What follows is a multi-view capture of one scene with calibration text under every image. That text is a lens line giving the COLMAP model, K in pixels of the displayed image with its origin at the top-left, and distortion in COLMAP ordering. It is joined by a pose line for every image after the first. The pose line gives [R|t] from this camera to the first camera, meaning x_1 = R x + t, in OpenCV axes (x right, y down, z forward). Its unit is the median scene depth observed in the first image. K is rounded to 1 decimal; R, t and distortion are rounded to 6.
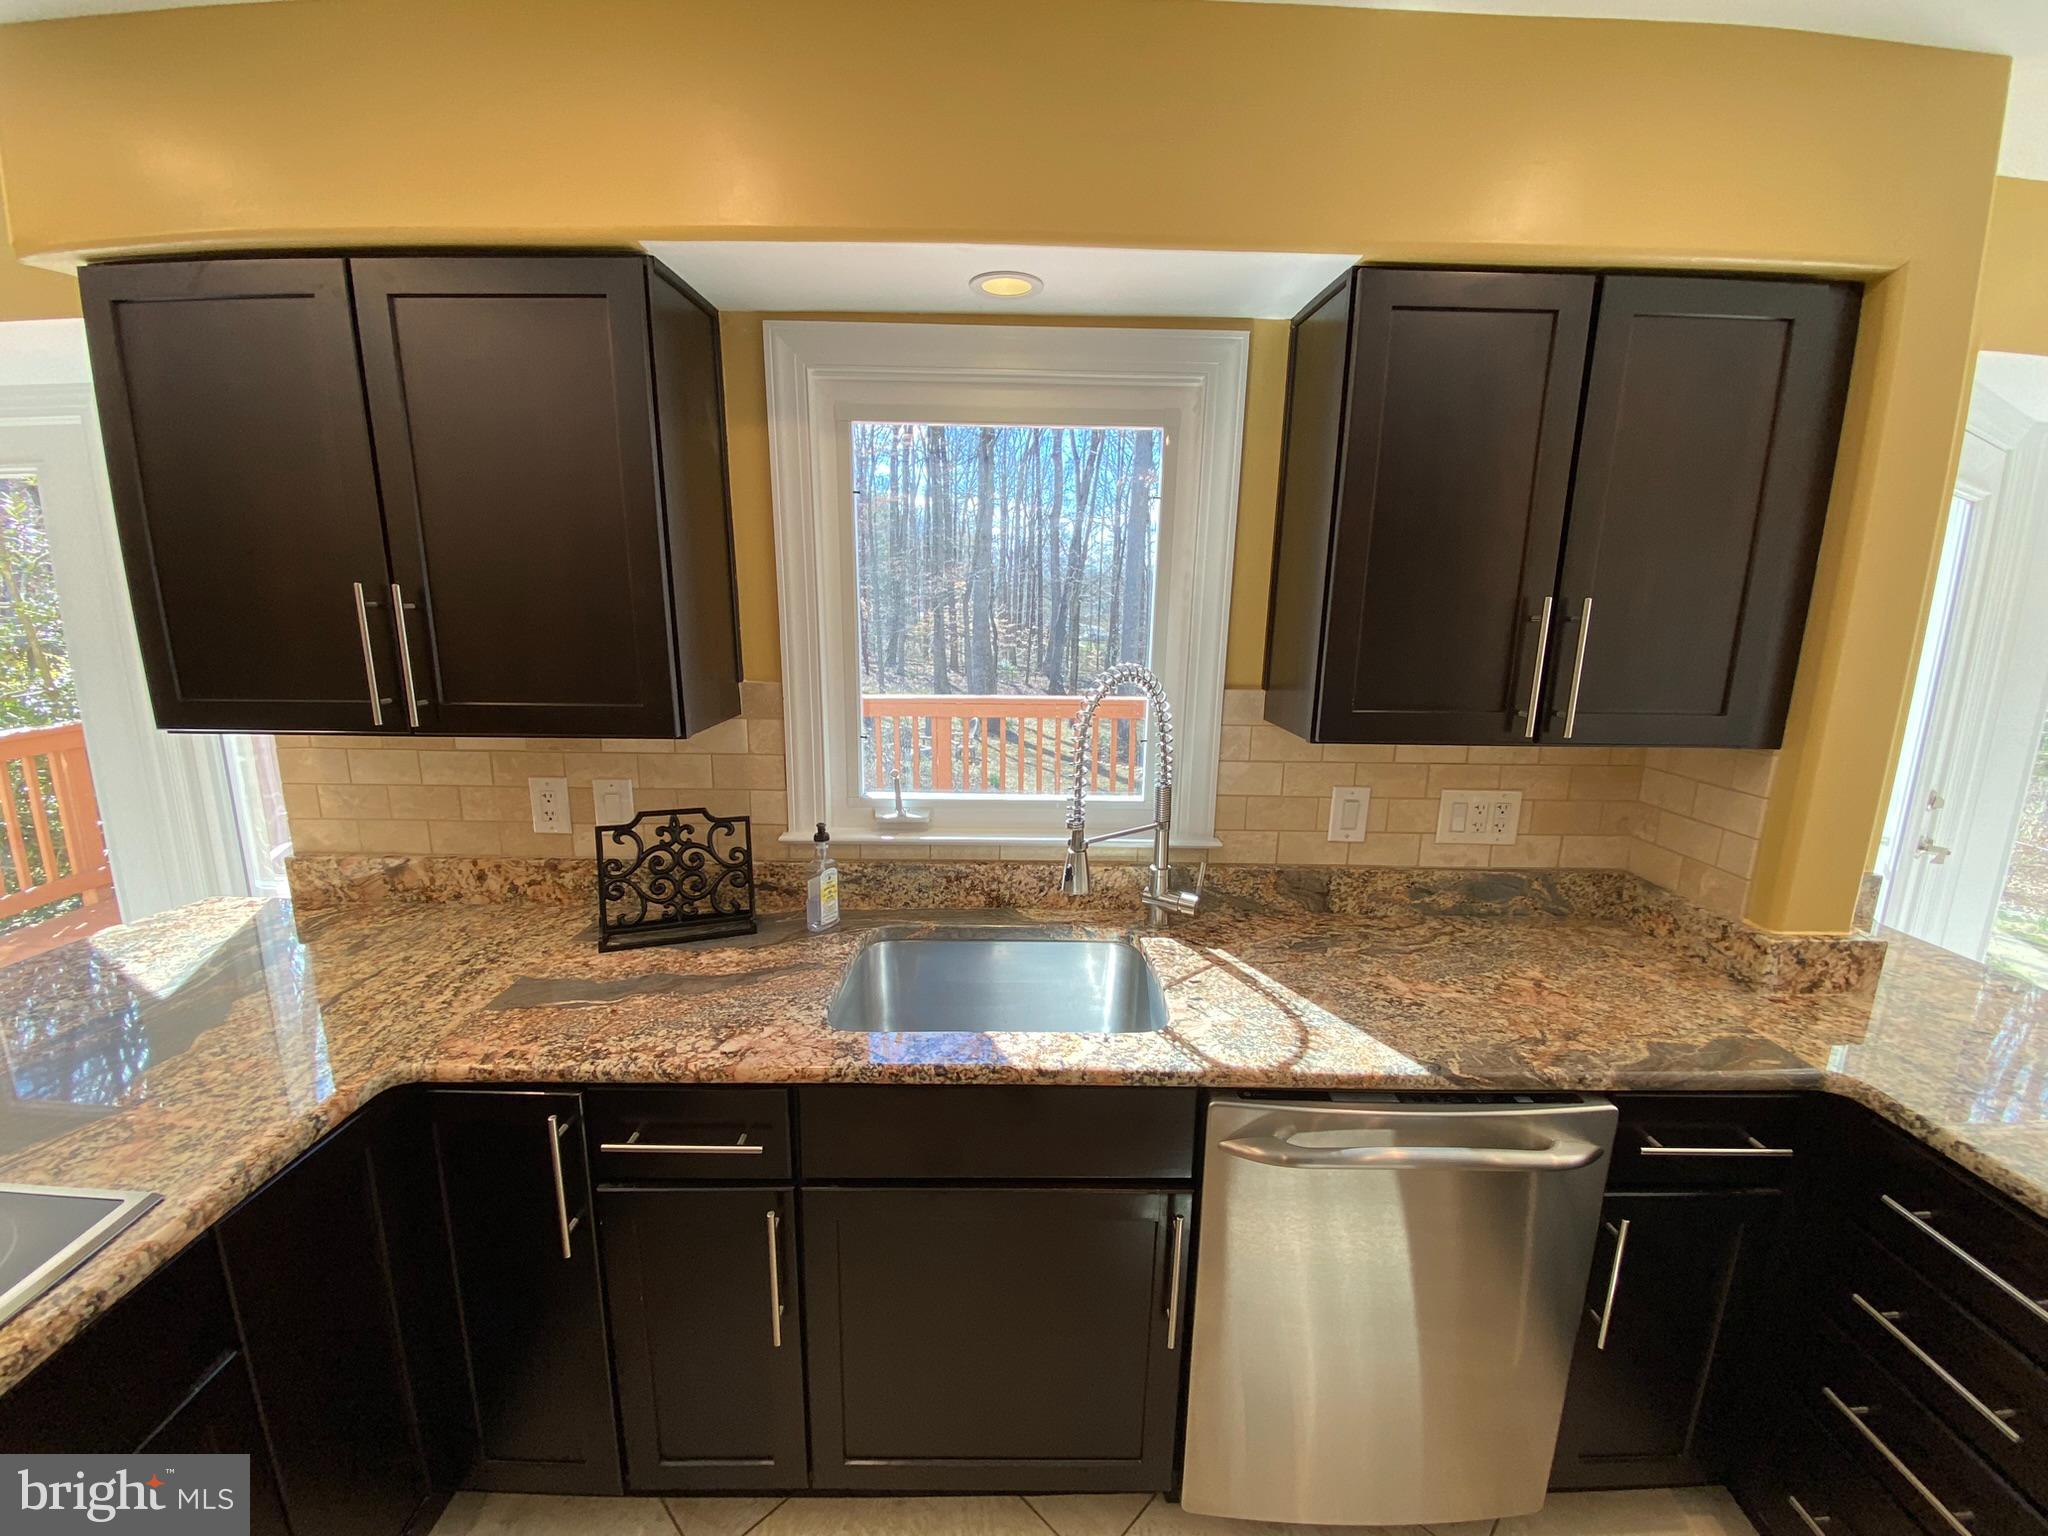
lens RADIAL K [[822.6, 0, 1023.7], [0, 822.6, 774.6], [0, 0, 1]] dist [0.025199, -0.023583]
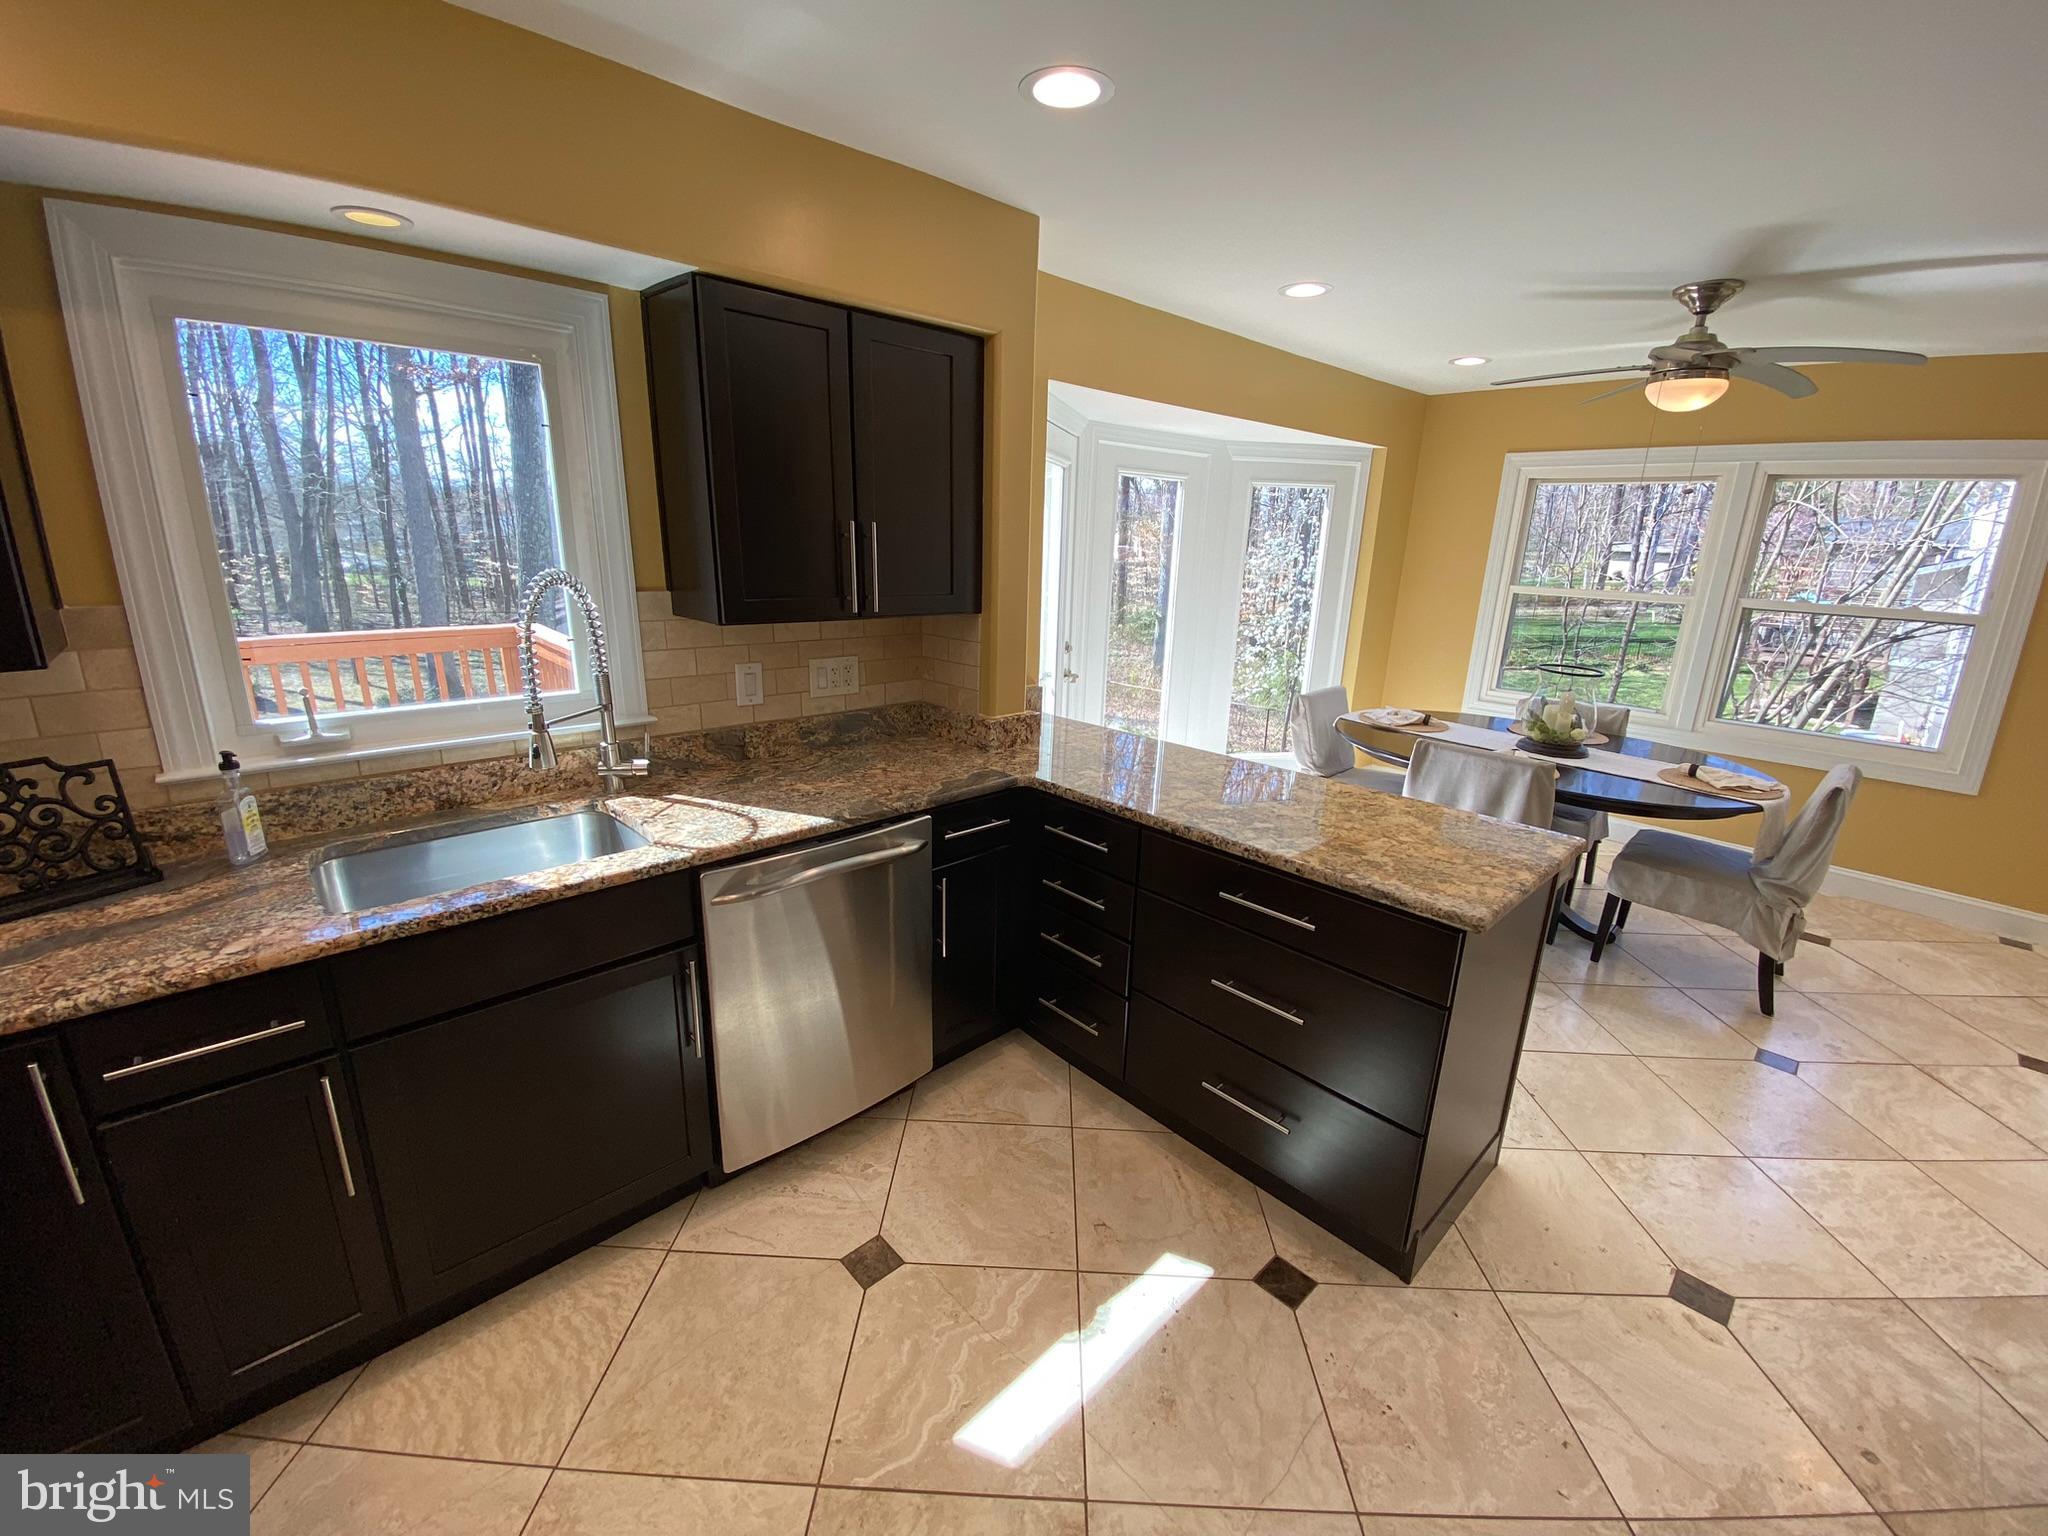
lens RADIAL K [[822.6, 0, 1023.7], [0, 822.6, 774.6], [0, 0, 1]] dist [0.025199, -0.023583]
pose [[0.734022, -0.182759, 0.654072, -0.195944], [0.126323, 0.983044, 0.132916, 0.075393], [-0.667274, -0.014938, 0.744663, -0.320998]]
